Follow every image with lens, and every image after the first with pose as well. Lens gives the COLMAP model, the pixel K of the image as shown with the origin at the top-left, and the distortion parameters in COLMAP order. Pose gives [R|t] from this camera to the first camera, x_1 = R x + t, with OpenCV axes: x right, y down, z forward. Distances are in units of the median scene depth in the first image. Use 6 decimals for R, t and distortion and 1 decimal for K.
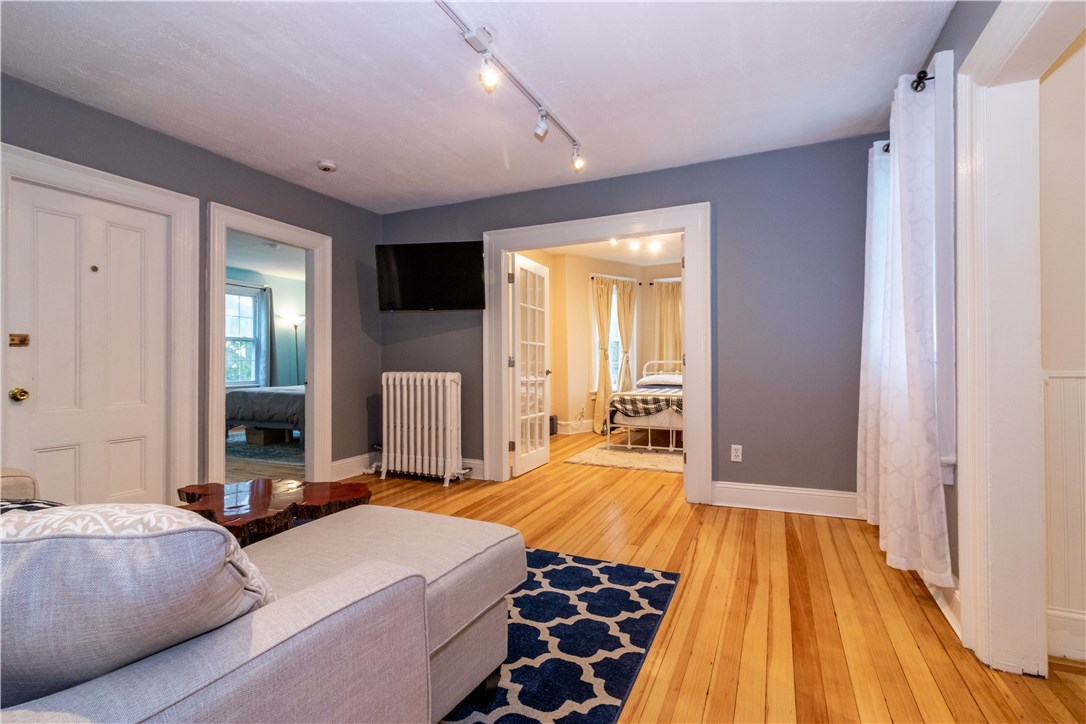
lens RADIAL K [[500.9, 0, 539.7], [0, 500.9, 359.0], [0, 0, 1]] dist [0.001275, 0.000349]
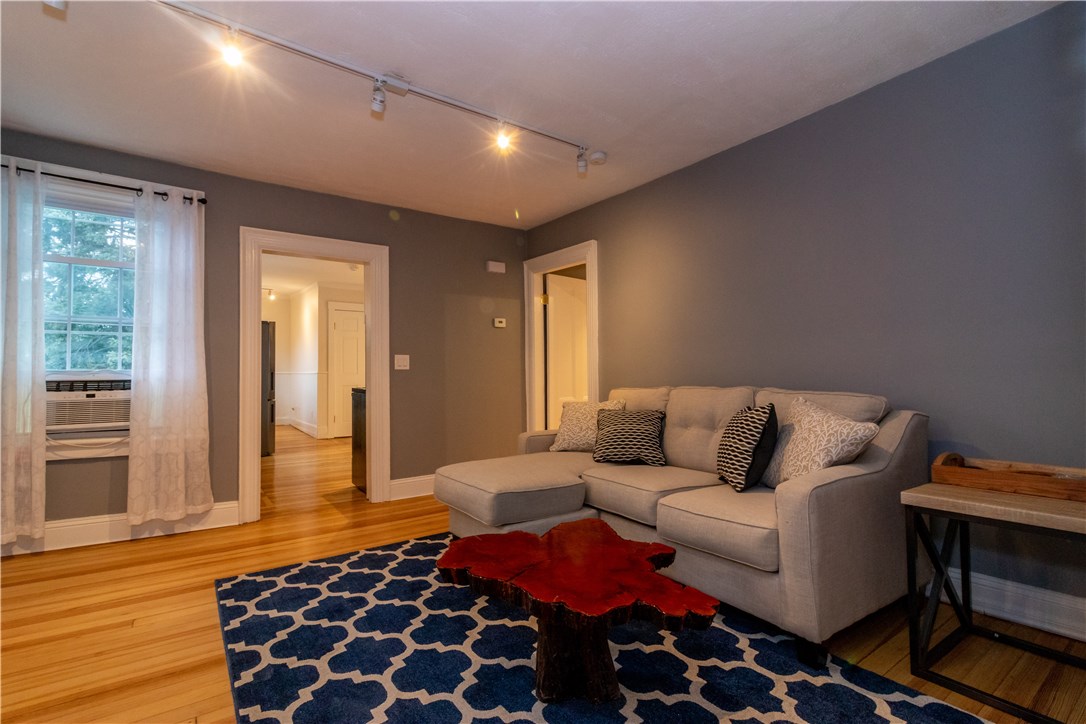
lens RADIAL K [[500.9, 0, 541.4], [0, 500.9, 360.7], [0, 0, 1]] dist [0.001275, 0.000349]
pose [[-0.874425, 0.021647, 0.484678, -0.463994], [0.005015, 0.999354, -0.035586, 0.007656], [-0.485136, -0.028687, -0.873968, 0.894242]]
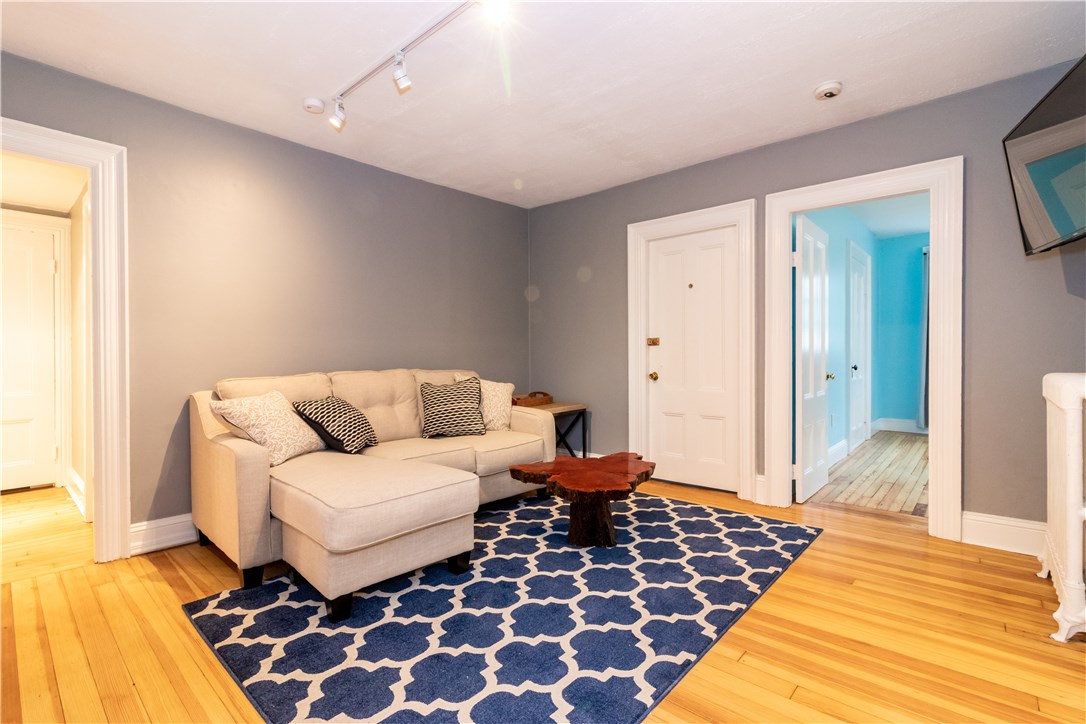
lens RADIAL K [[500.9, 0, 543.4], [0, 500.9, 358.4], [0, 0, 1]] dist [0.001275, 0.000349]
pose [[-0.286541, 0.011115, -0.958004, 0.342505], [0.015345, 0.999858, 0.007010, 0.000084], [0.957945, -0.012691, -0.286671, 0.666645]]
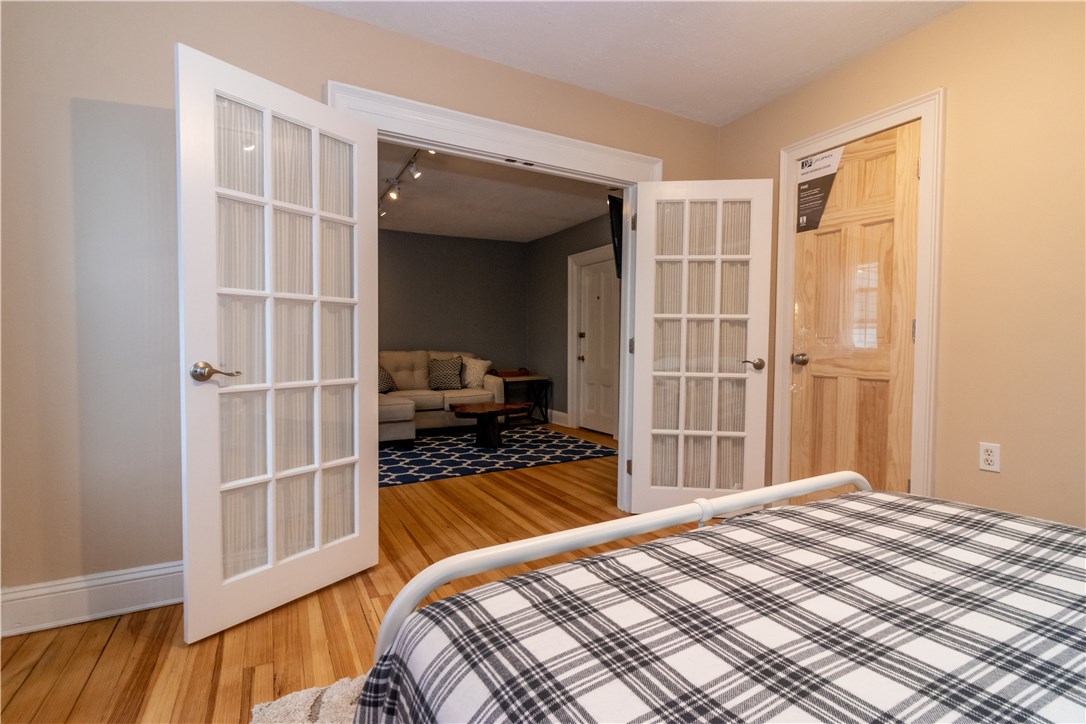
lens RADIAL K [[500.9, 0, 541.9], [0, 500.9, 355.8], [0, 0, 1]] dist [0.001275, 0.000349]
pose [[-0.582450, 0.026032, -0.812450, 0.585643], [0.006570, 0.999605, 0.027318, -0.002577], [0.812840, 0.010573, -0.582391, 1.322737]]
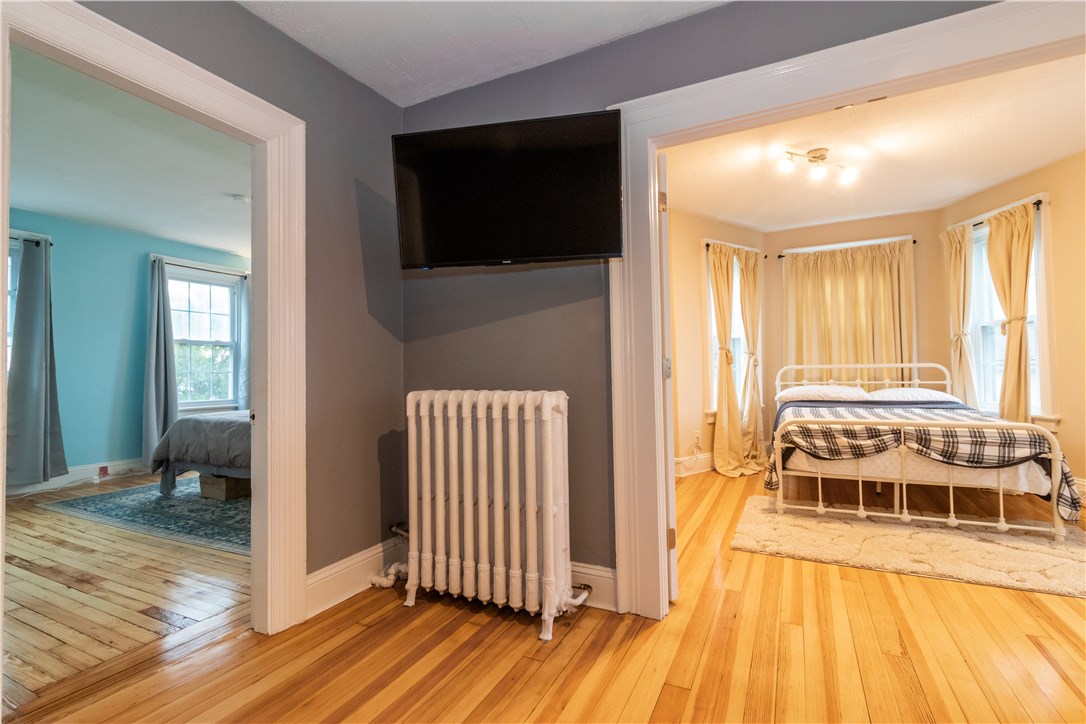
lens RADIAL K [[500.9, 0, 541.6], [0, 500.9, 359.6], [0, 0, 1]] dist [0.001275, 0.000349]
pose [[0.999531, -0.013179, -0.027631, -0.167936], [0.012716, 0.999777, -0.016856, 0.004727], [0.027847, 0.016497, 0.999476, 0.508562]]
